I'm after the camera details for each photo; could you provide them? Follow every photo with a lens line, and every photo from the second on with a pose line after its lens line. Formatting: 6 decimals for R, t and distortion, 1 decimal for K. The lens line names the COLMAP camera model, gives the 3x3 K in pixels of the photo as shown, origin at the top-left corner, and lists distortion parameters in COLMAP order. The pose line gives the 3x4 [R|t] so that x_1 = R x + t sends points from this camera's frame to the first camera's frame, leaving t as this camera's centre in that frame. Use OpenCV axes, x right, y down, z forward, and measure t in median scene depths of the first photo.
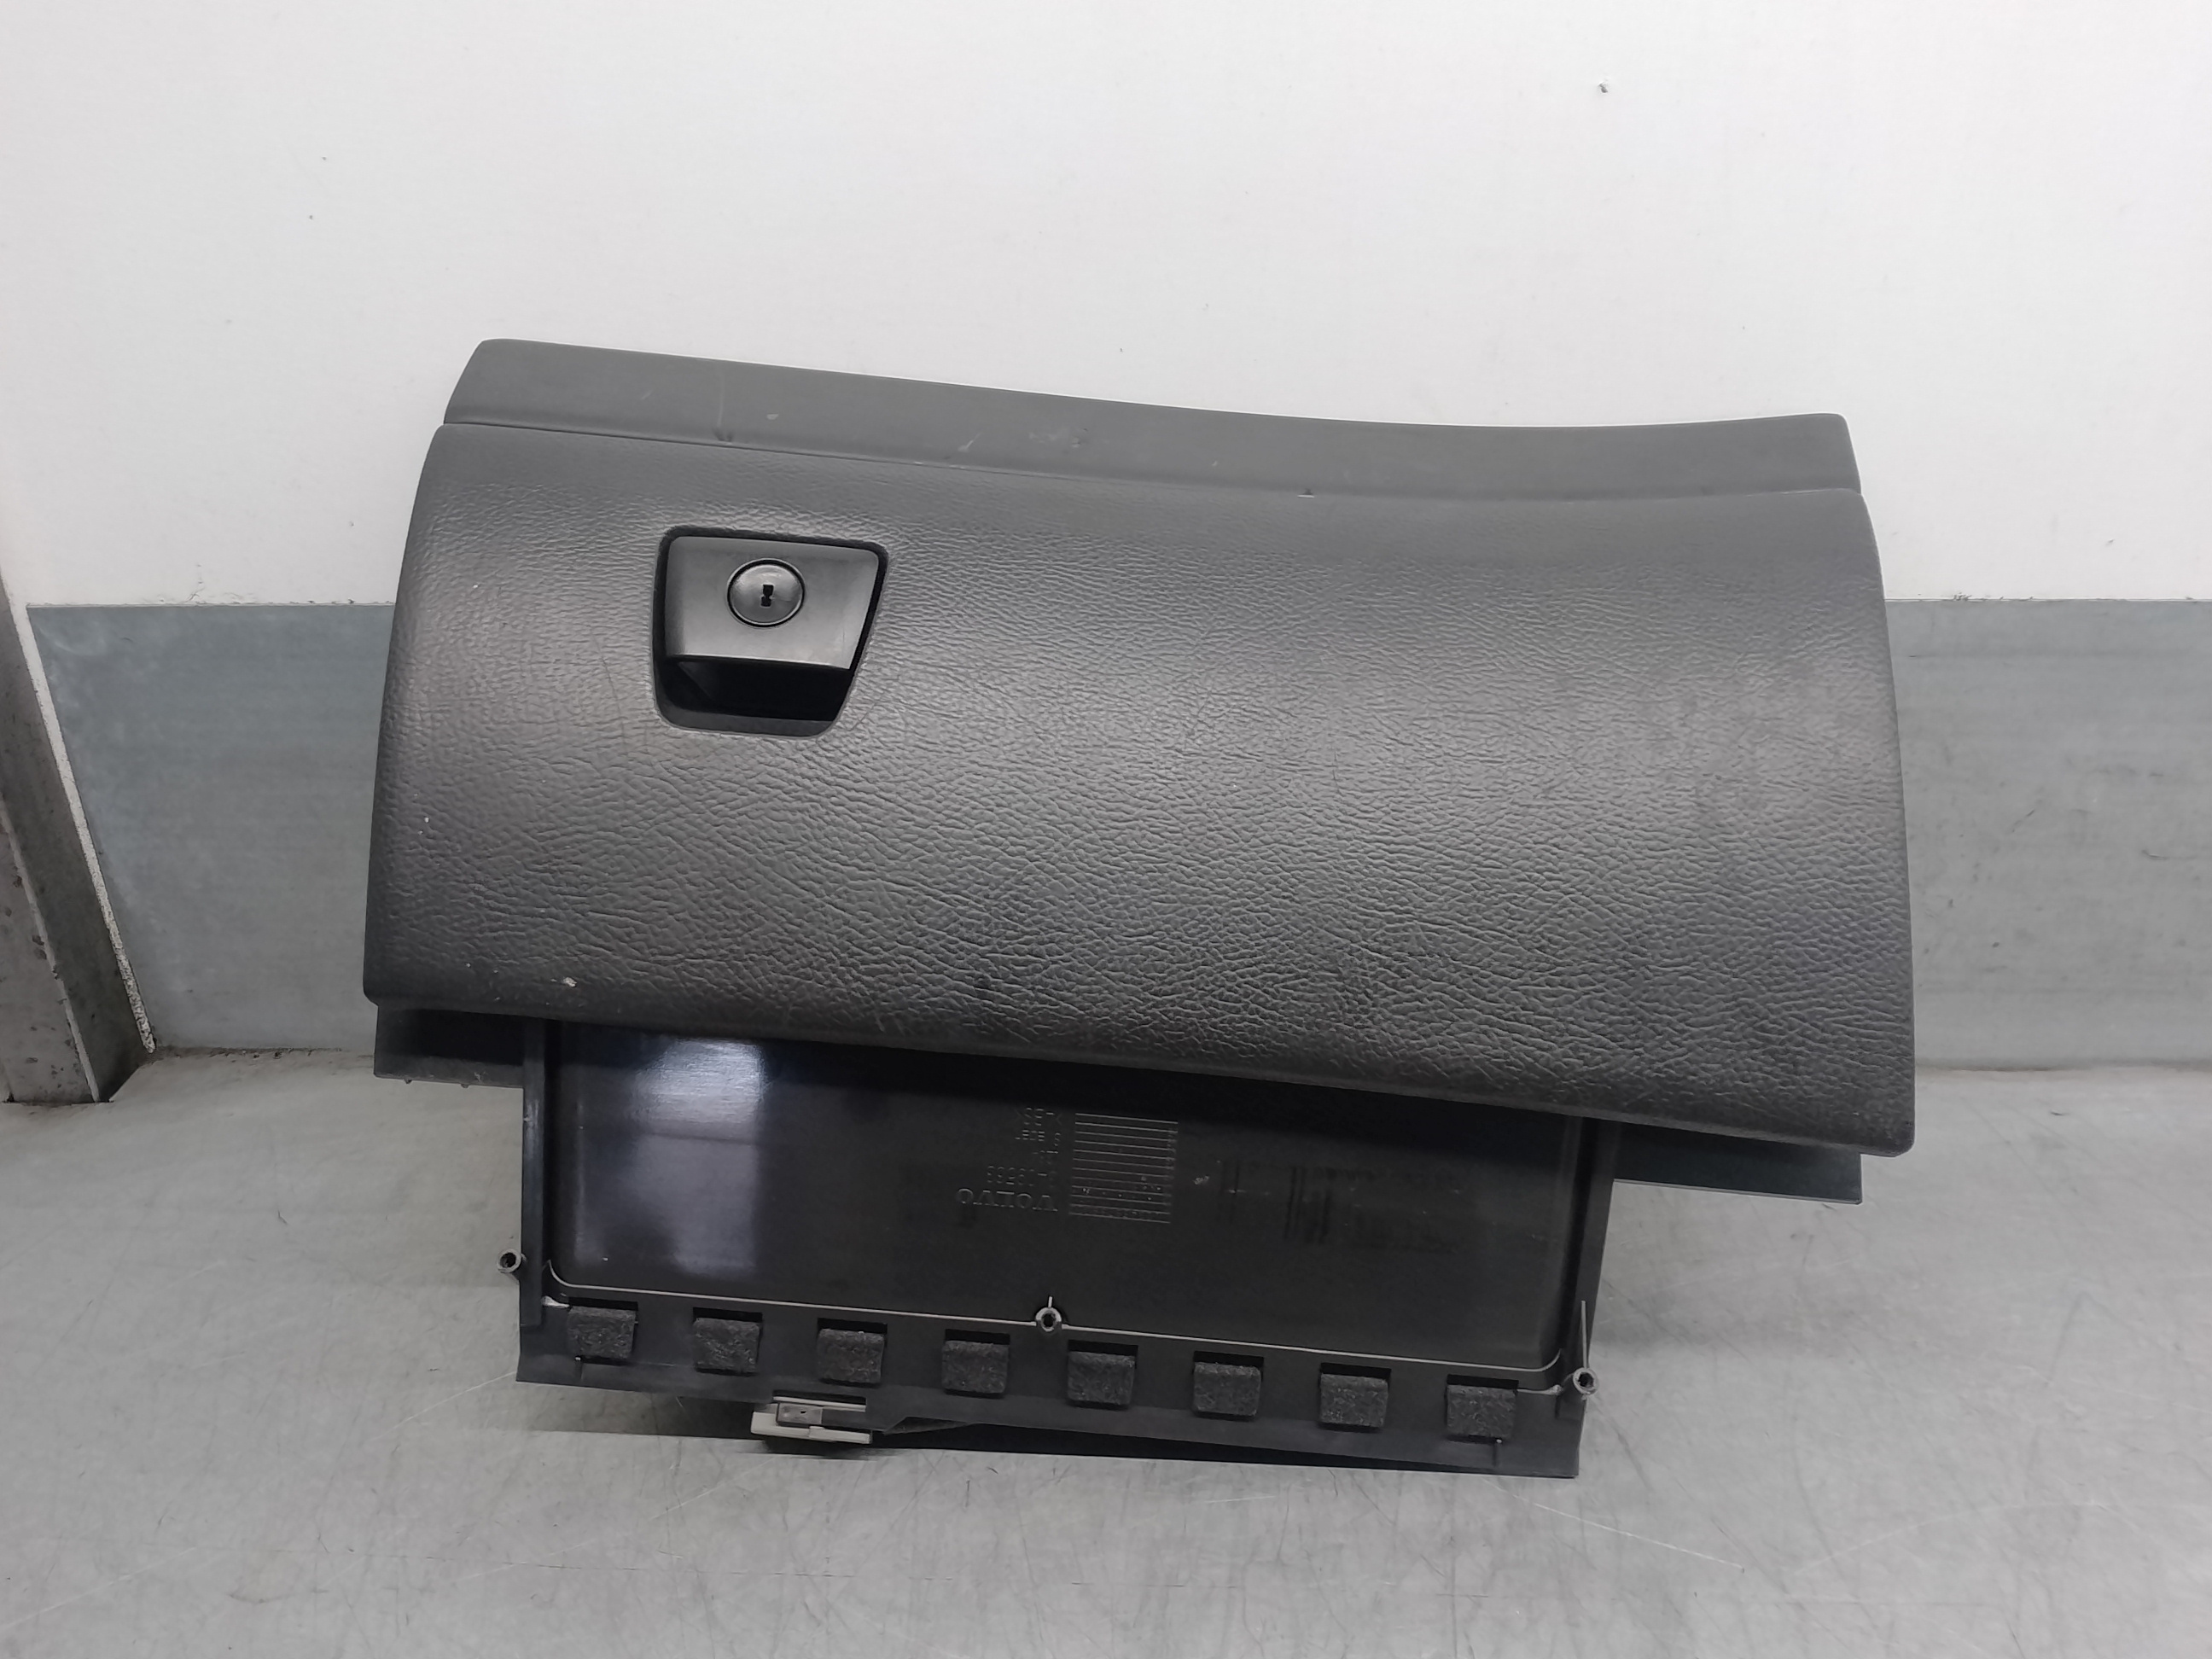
lens RADIAL K [[1717.1, 0, 1099.6], [0, 1717.1, 850.5], [0, 0, 1]] dist [0.042626, -0.083862]
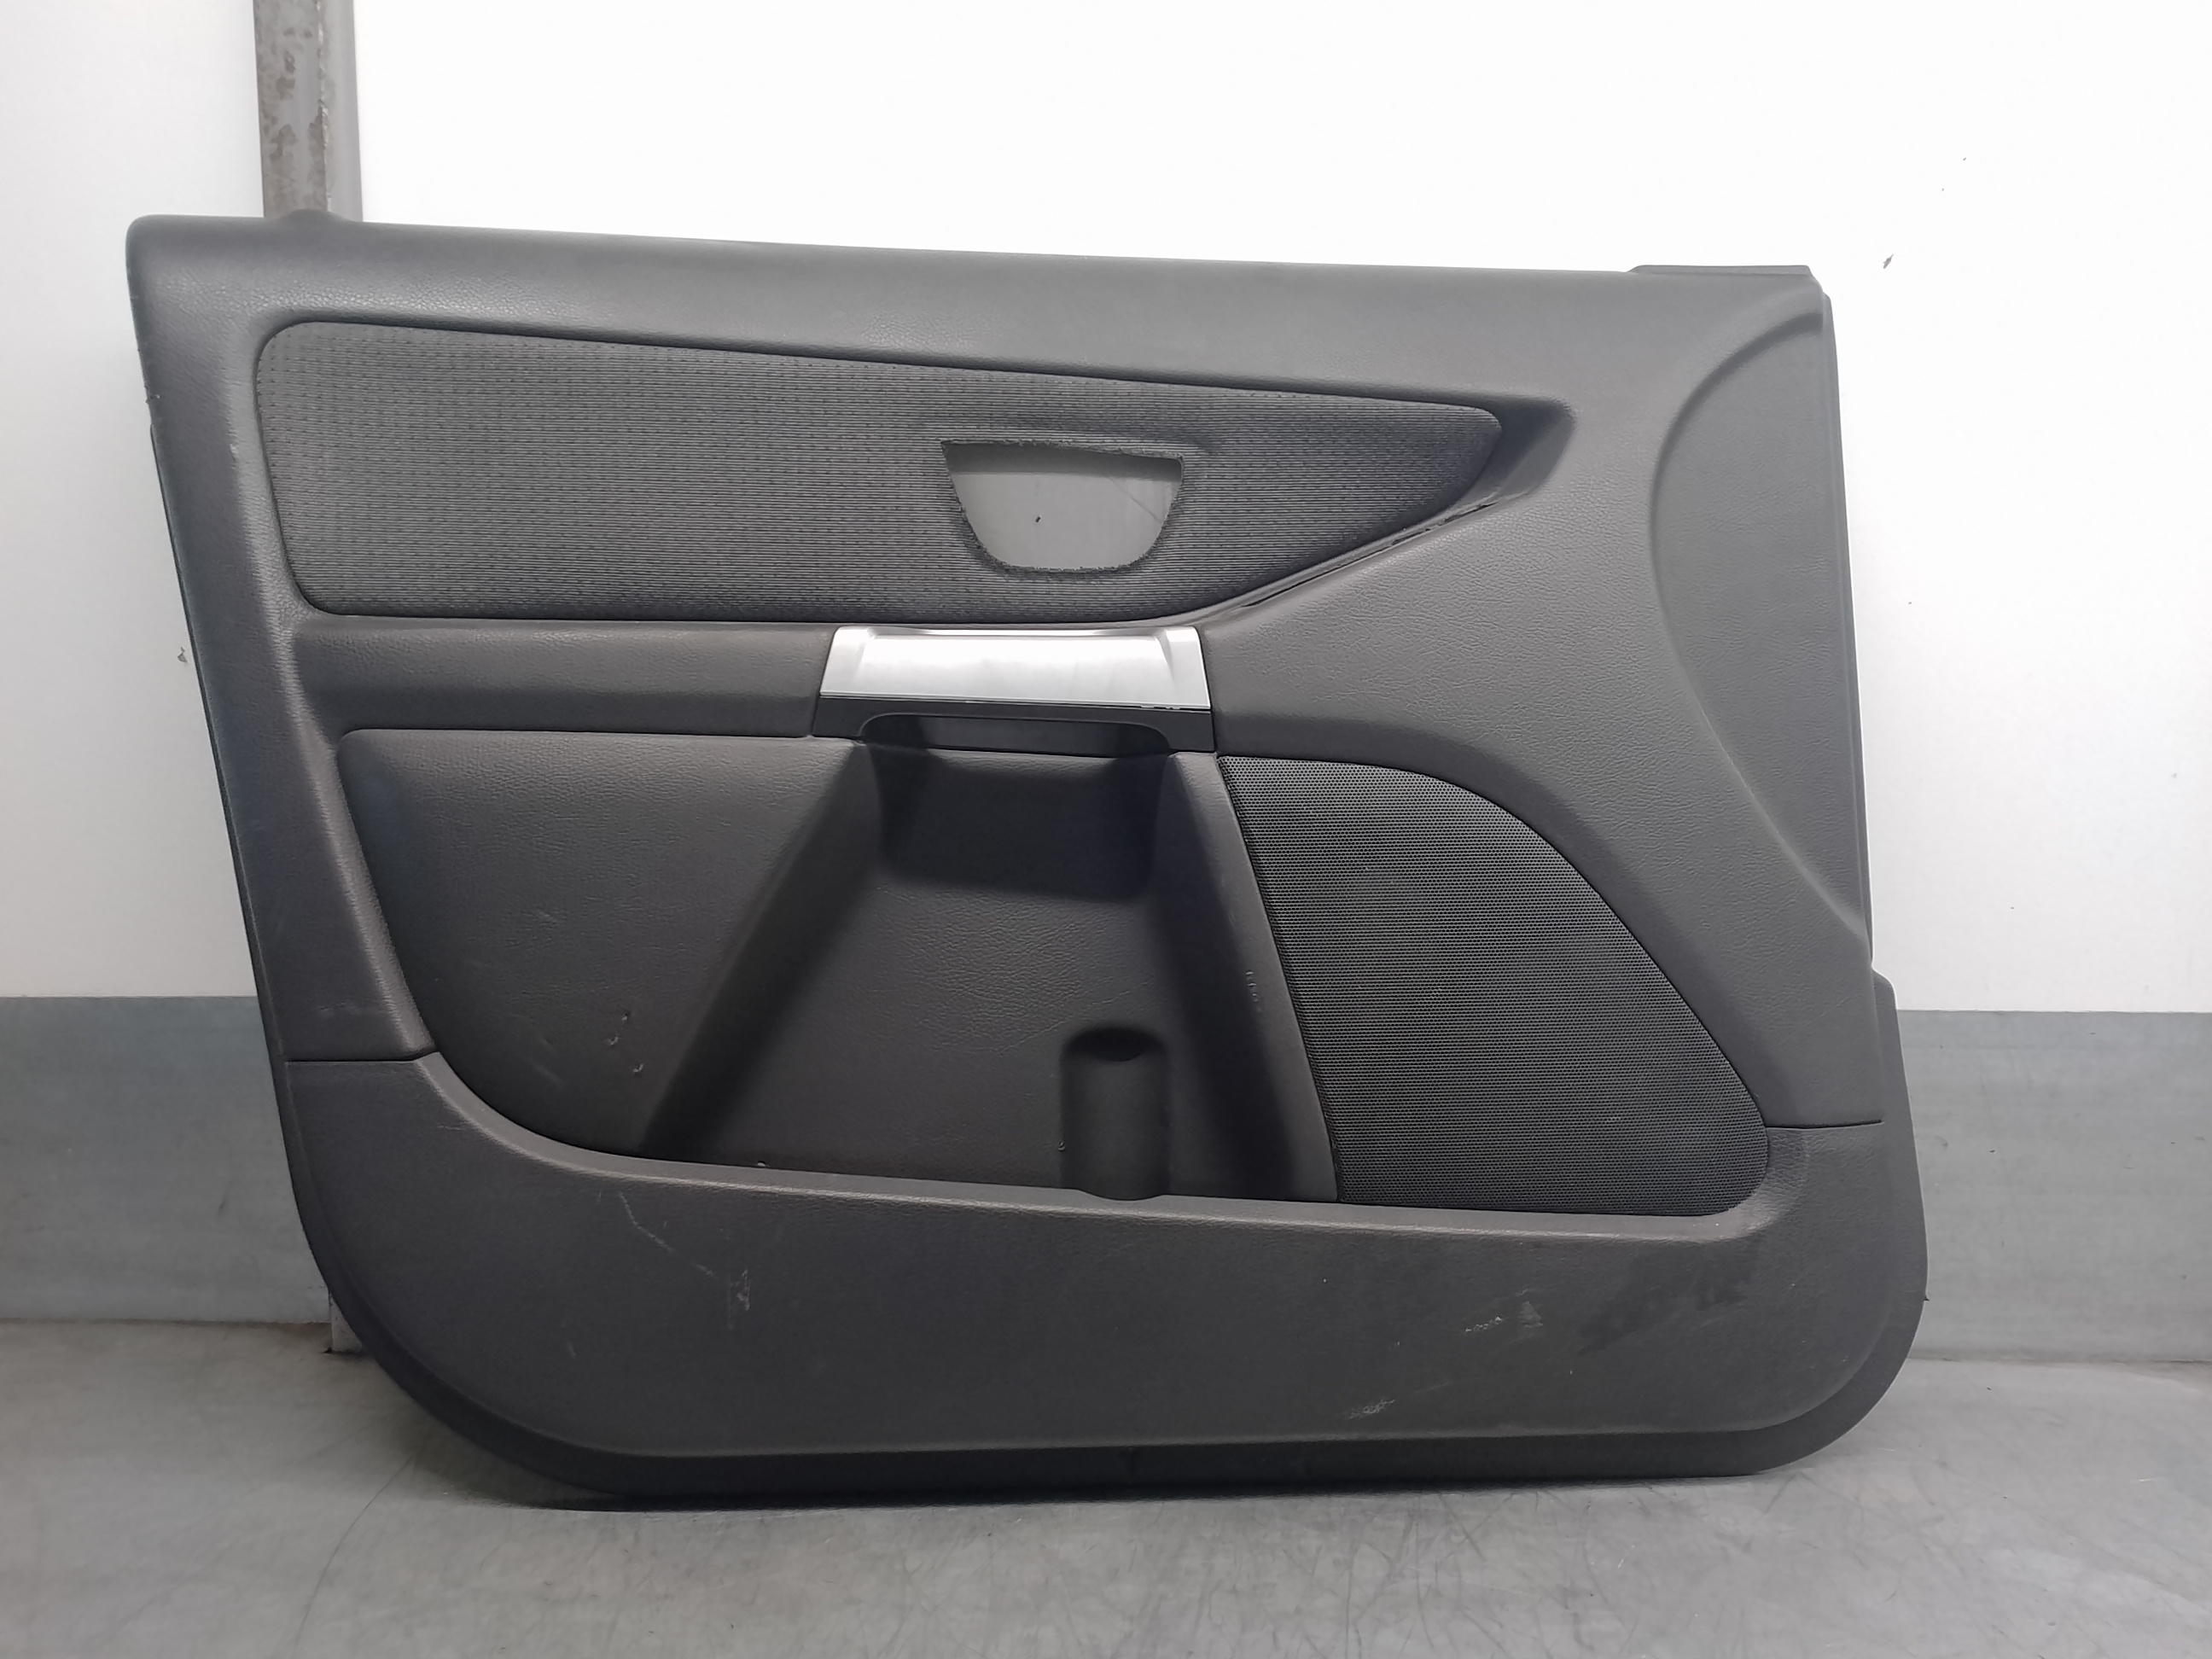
lens RADIAL K [[1717.1, 0, 1096.9], [0, 1717.1, 838.4], [0, 0, 1]] dist [0.042626, -0.083862]
pose [[0.999764, 0.018009, -0.012173, -0.006776], [-0.021032, 0.942951, -0.332266, 0.219177], [0.005495, 0.332444, 0.943107, -0.473341]]
